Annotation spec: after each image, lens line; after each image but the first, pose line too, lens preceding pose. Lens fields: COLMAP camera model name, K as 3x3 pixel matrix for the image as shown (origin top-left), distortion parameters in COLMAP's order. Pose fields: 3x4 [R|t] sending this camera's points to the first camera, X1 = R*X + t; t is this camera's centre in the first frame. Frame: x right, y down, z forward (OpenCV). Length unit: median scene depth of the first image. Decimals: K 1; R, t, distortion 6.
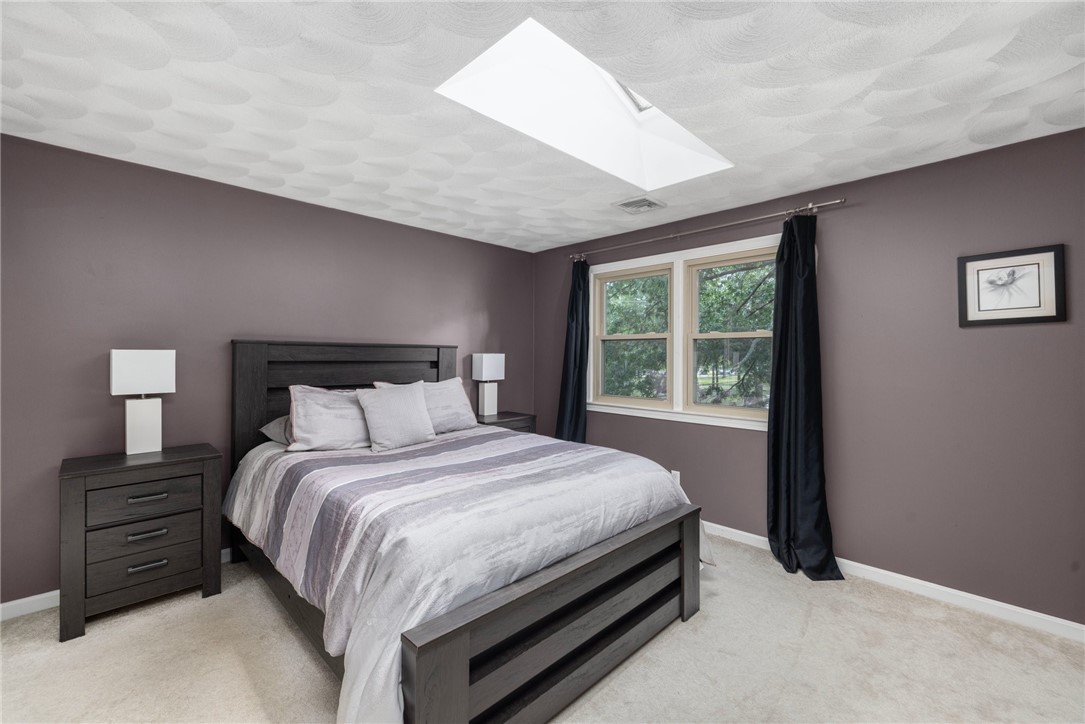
lens RADIAL K [[453.3, 0, 518.4], [0, 453.3, 358.8], [0, 0, 1]] dist [0.018440, -0.000481]
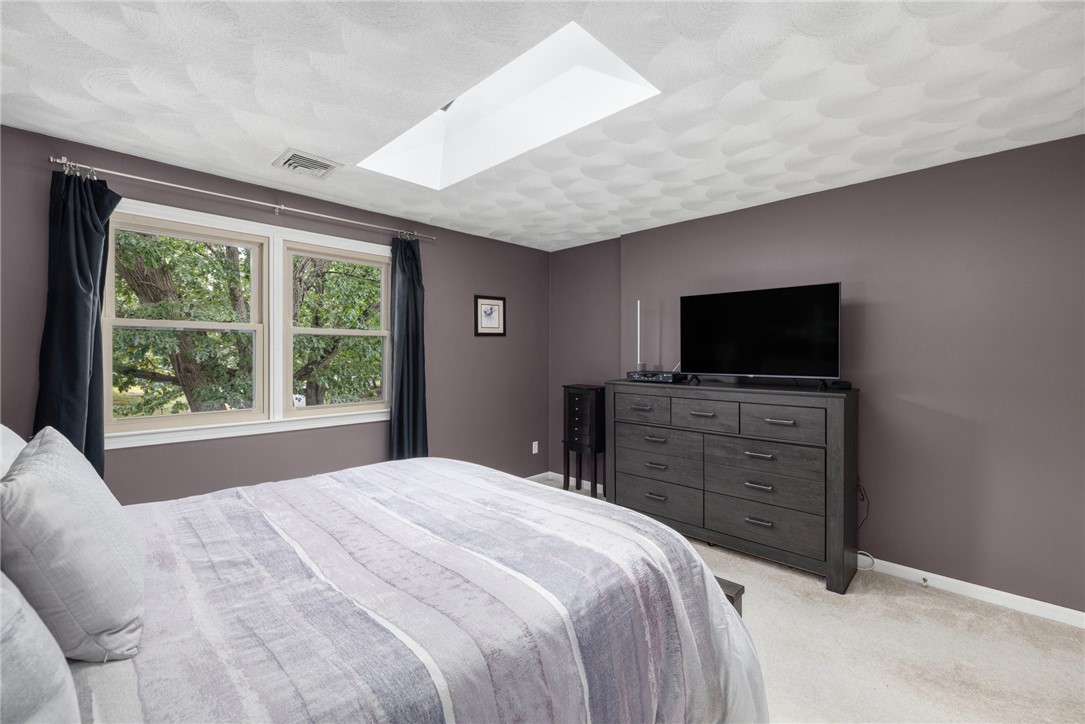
lens RADIAL K [[453.3, 0, 548.1], [0, 453.3, 352.3], [0, 0, 1]] dist [0.018440, -0.000481]
pose [[-0.024975, -0.001566, 0.999687, -0.735287], [0.002971, 0.999994, 0.001641, -0.011666], [-0.999684, 0.003011, -0.024970, 0.791846]]
